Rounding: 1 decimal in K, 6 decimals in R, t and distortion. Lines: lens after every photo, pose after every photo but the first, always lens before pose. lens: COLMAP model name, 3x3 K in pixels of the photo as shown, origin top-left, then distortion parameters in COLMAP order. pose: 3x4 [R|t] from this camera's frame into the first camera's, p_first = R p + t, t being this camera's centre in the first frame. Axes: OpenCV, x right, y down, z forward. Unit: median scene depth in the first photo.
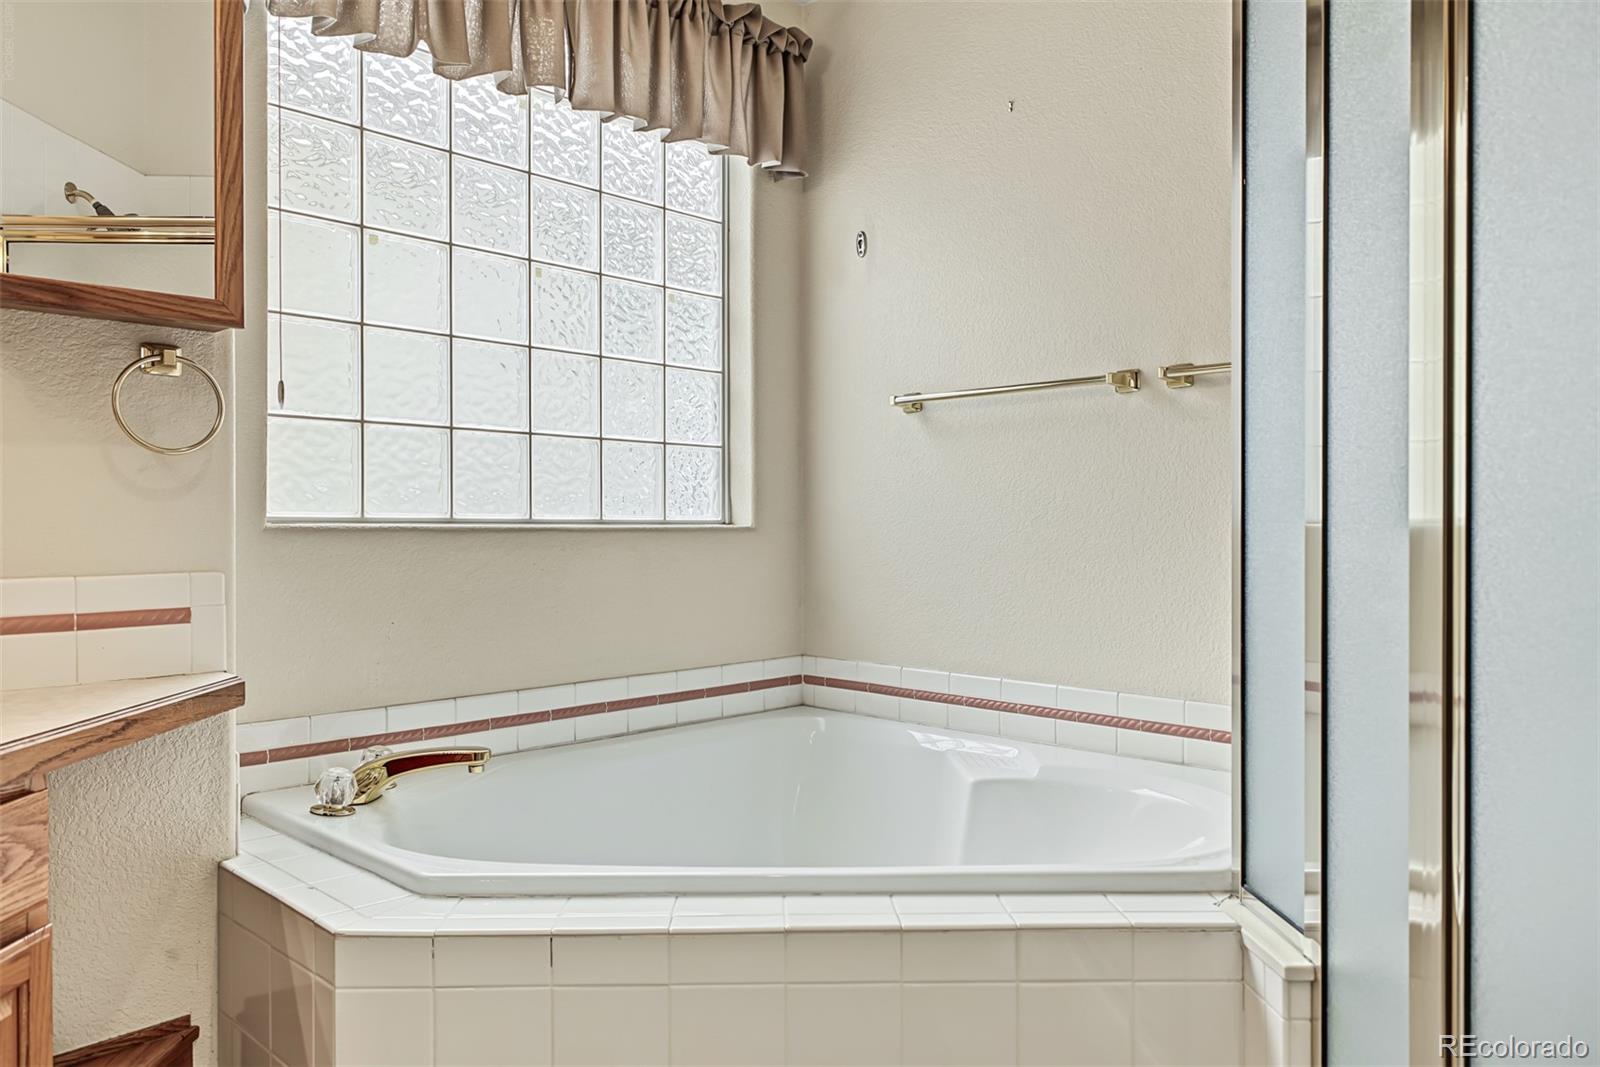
lens RADIAL K [[1151.0, 0, 800.0], [0, 1151.0, 533.5], [0, 0, 1]] dist [-0.025085, -0.001462]
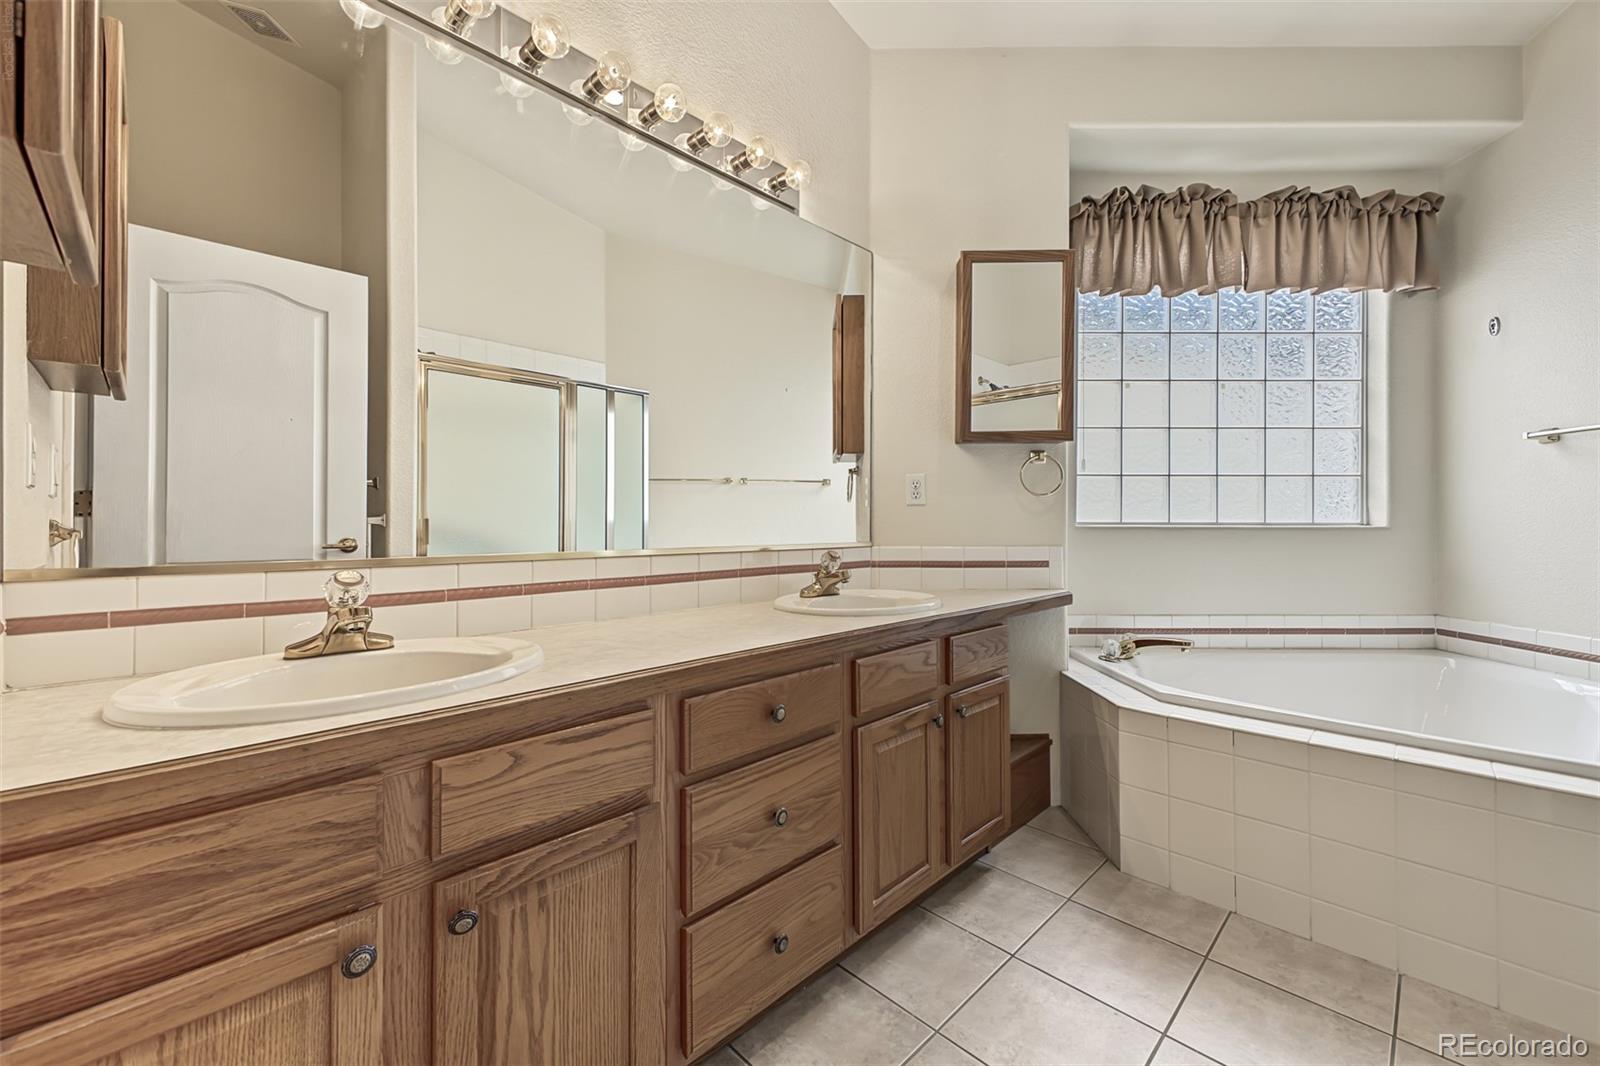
lens RADIAL K [[640.7, 0, 800.0], [0, 640.7, 525.7], [0, 0, 1]] dist [0.024302, -0.005524]
pose [[0.700434, 0.001395, -0.713716, 0.034404], [-0.005659, 0.999978, -0.003599, 0.000145], [0.713695, 0.006560, 0.700426, -0.192294]]
